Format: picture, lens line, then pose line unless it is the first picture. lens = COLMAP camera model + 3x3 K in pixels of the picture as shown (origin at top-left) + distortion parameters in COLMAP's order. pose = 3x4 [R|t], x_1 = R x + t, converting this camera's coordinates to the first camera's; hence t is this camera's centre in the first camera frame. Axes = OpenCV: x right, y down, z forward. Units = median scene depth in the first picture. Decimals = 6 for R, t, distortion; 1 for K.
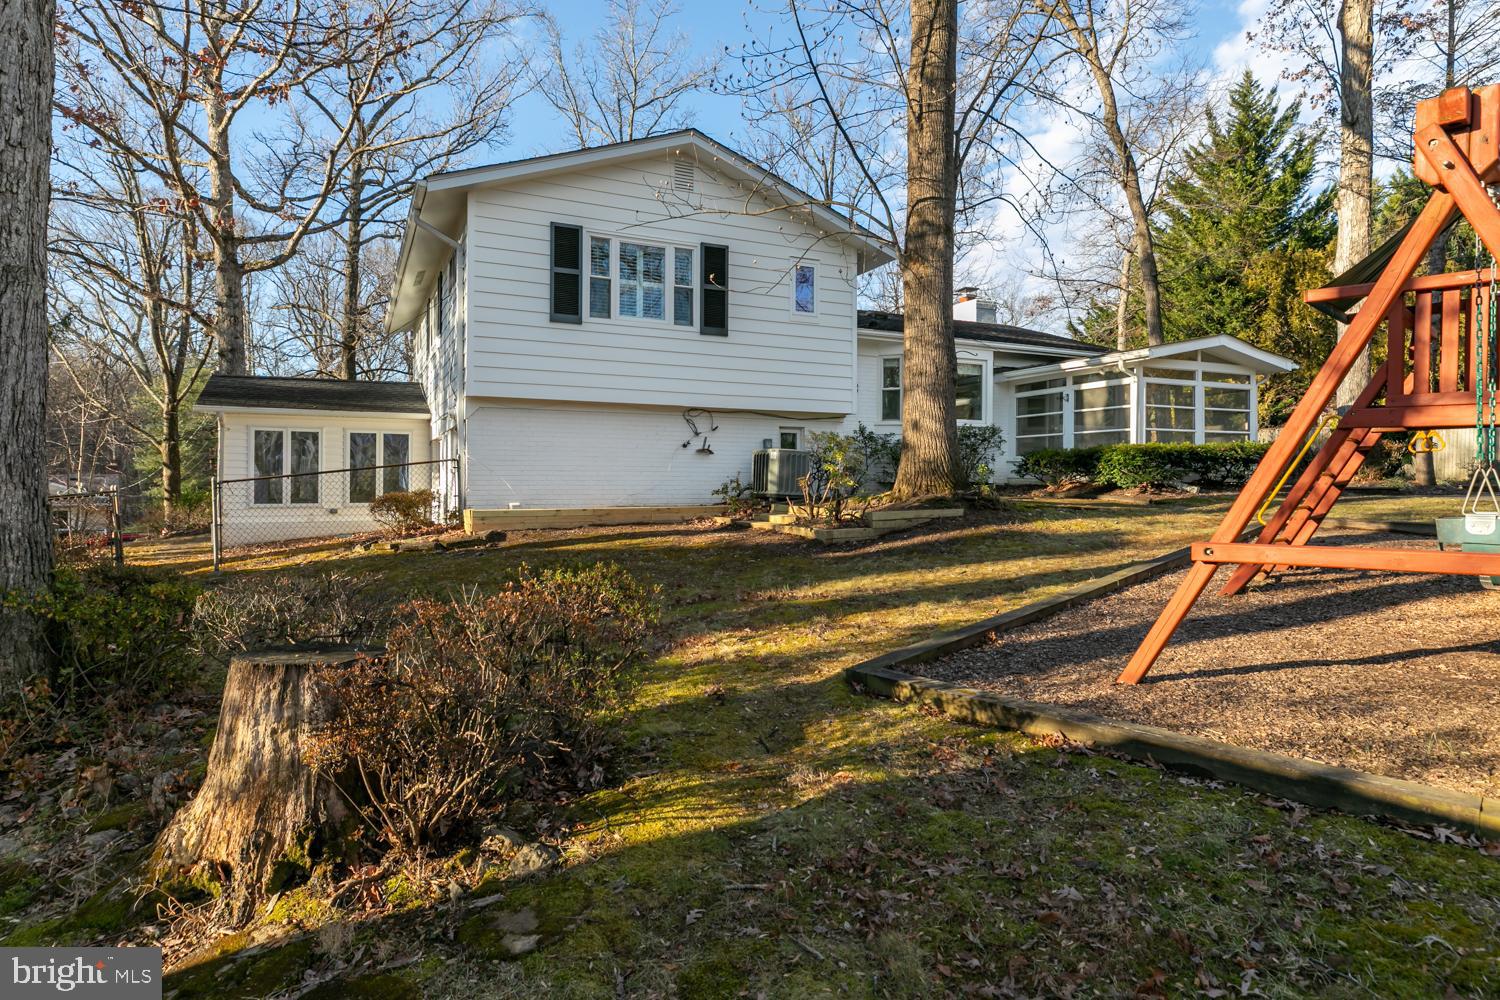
lens RADIAL K [[854.6, 0, 744.1], [0, 854.6, 475.5], [0, 0, 1]] dist [0.004210, 0.000741]
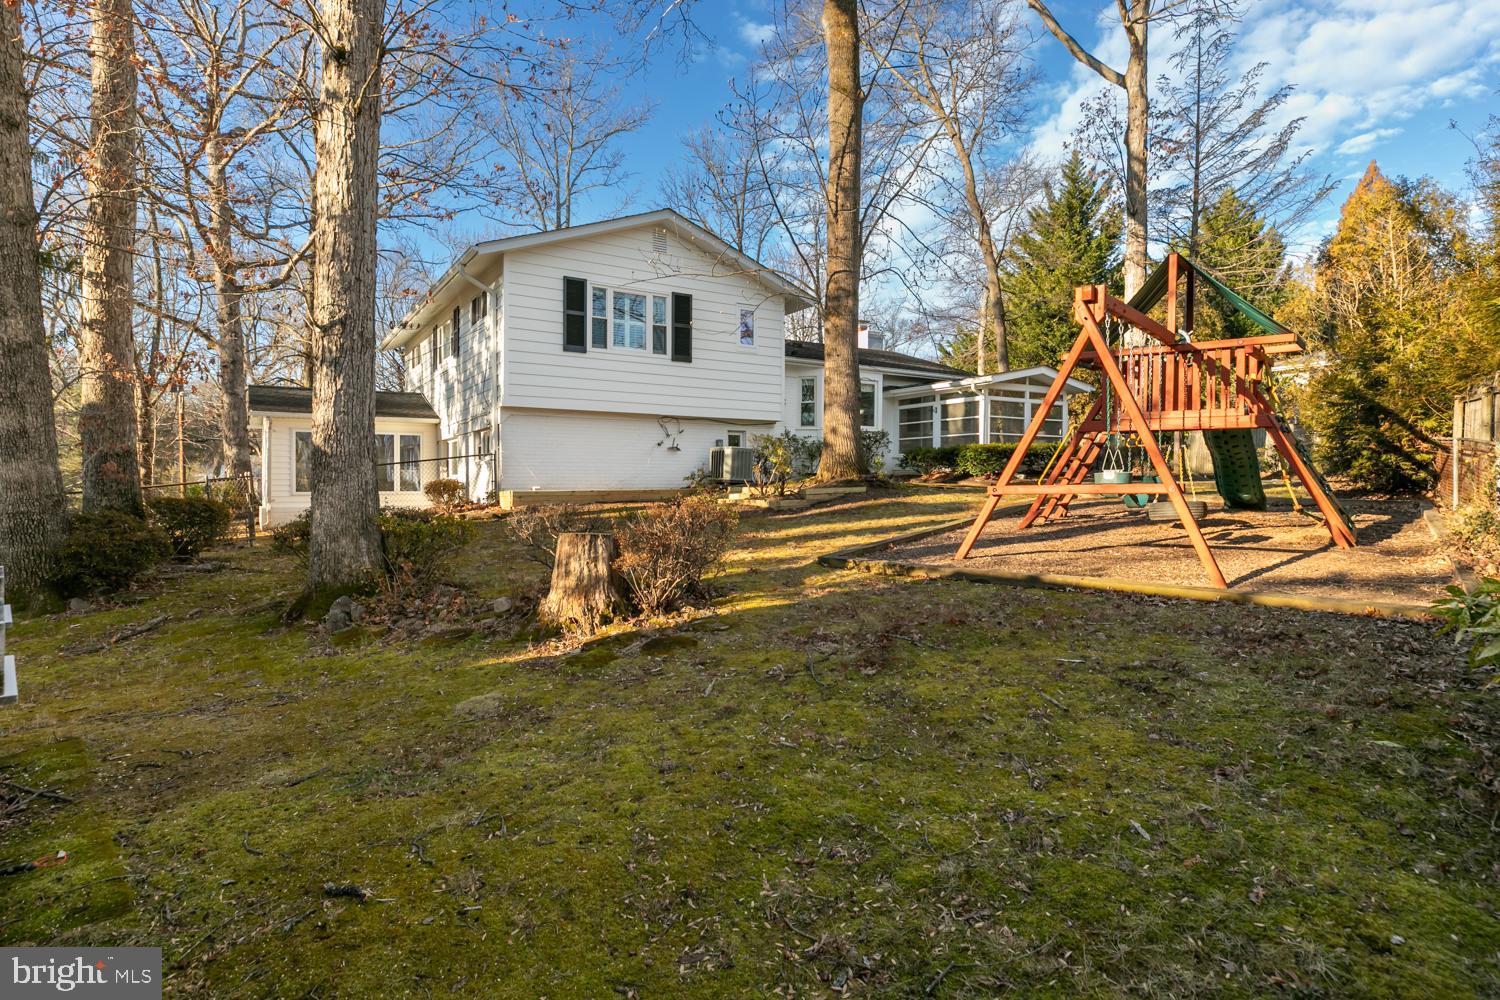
lens RADIAL K [[805.8, 0, 750.0], [0, 805.8, 500.0], [0, 0, 1]] dist [-0.005511, 0.000096]
pose [[0.991565, -0.006394, 0.129453, -0.085855], [0.002843, 0.999615, 0.027590, 0.016267], [-0.129580, -0.026989, 0.991202, -0.246323]]
